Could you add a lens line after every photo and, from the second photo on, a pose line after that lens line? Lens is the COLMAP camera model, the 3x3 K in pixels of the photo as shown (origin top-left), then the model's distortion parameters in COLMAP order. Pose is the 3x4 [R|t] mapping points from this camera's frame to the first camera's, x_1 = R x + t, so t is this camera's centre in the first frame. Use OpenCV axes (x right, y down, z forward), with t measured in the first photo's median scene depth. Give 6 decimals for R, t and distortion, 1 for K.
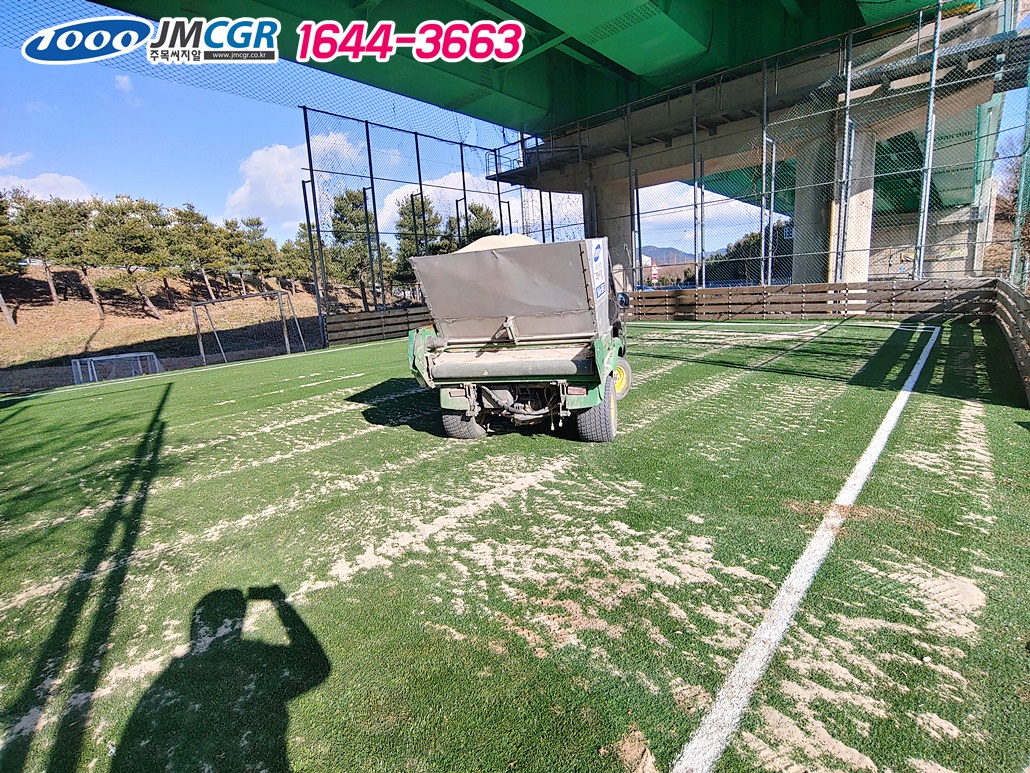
lens RADIAL K [[500.3, 0, 520.2], [0, 500.3, 381.3], [0, 0, 1]] dist [-0.009669, -0.001918]
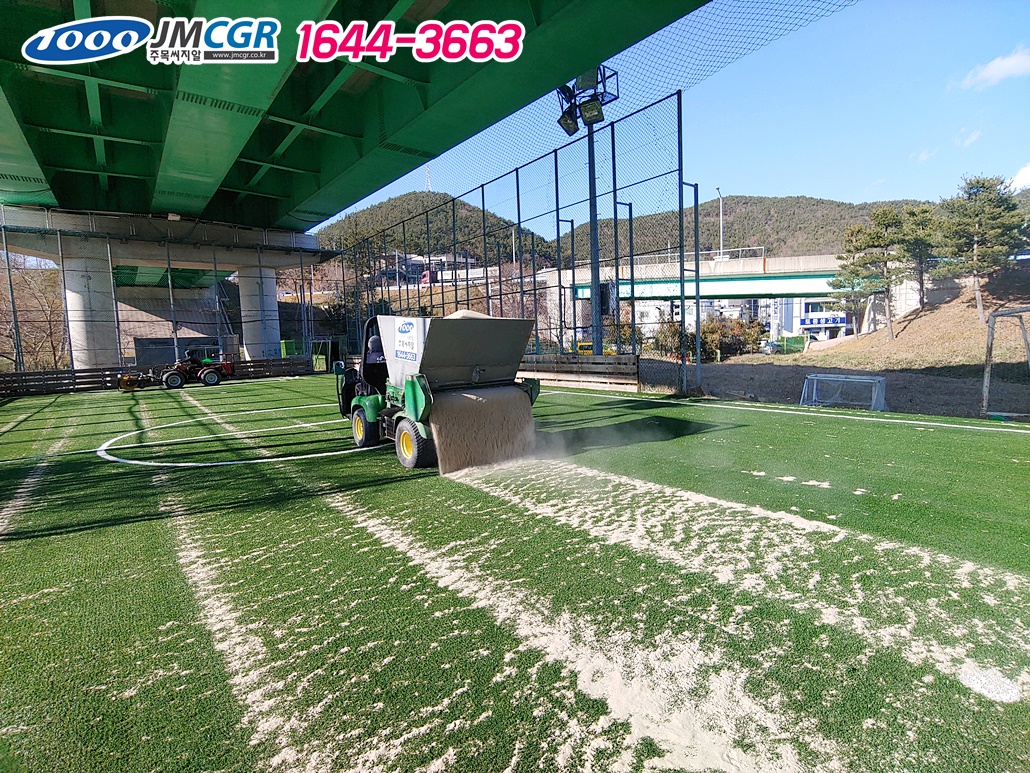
lens RADIAL K [[500.3, 0, 524.8], [0, 500.3, 373.3], [0, 0, 1]] dist [-0.009669, -0.001918]
pose [[-0.155678, 0.127510, -0.979544, 0.081192], [-0.138798, 0.978972, 0.149495, -0.193638], [0.978008, 0.159231, -0.134706, 1.042278]]
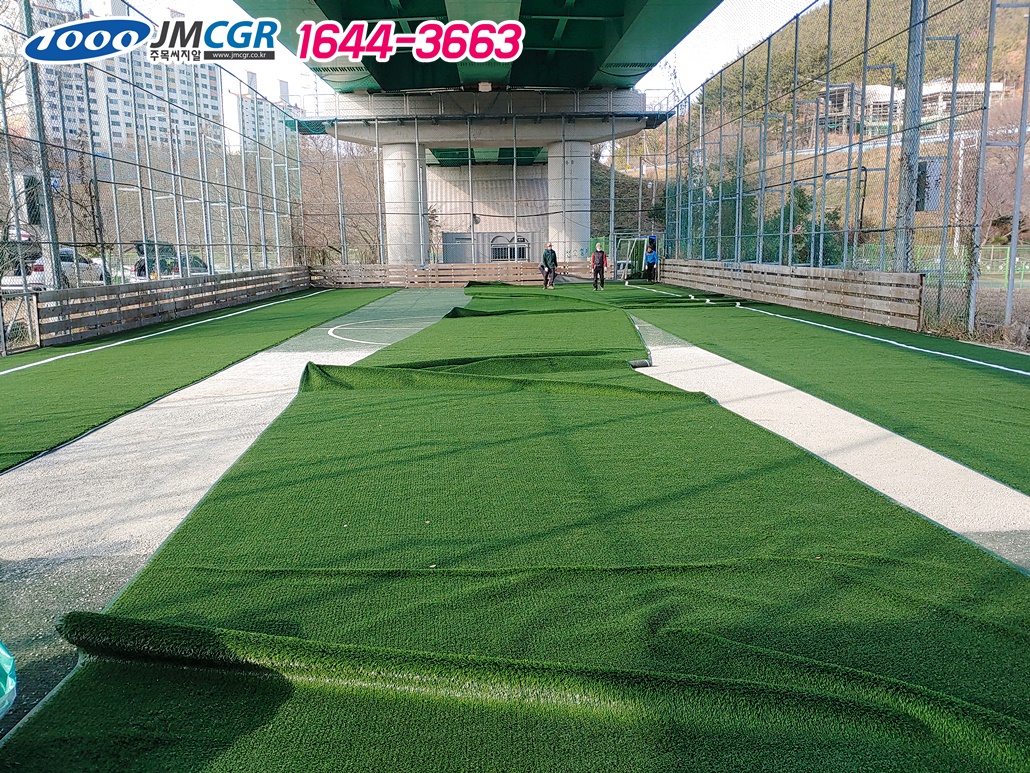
lens RADIAL K [[805.7, 0, 497.3], [0, 805.7, 387.7], [0, 0, 1]] dist [0.006950, -0.021402]
pose [[-0.732962, 0.180482, -0.655891, 0.105225], [-0.072473, 0.937959, 0.339088, -0.210070], [0.676398, 0.296073, -0.674408, 1.118232]]
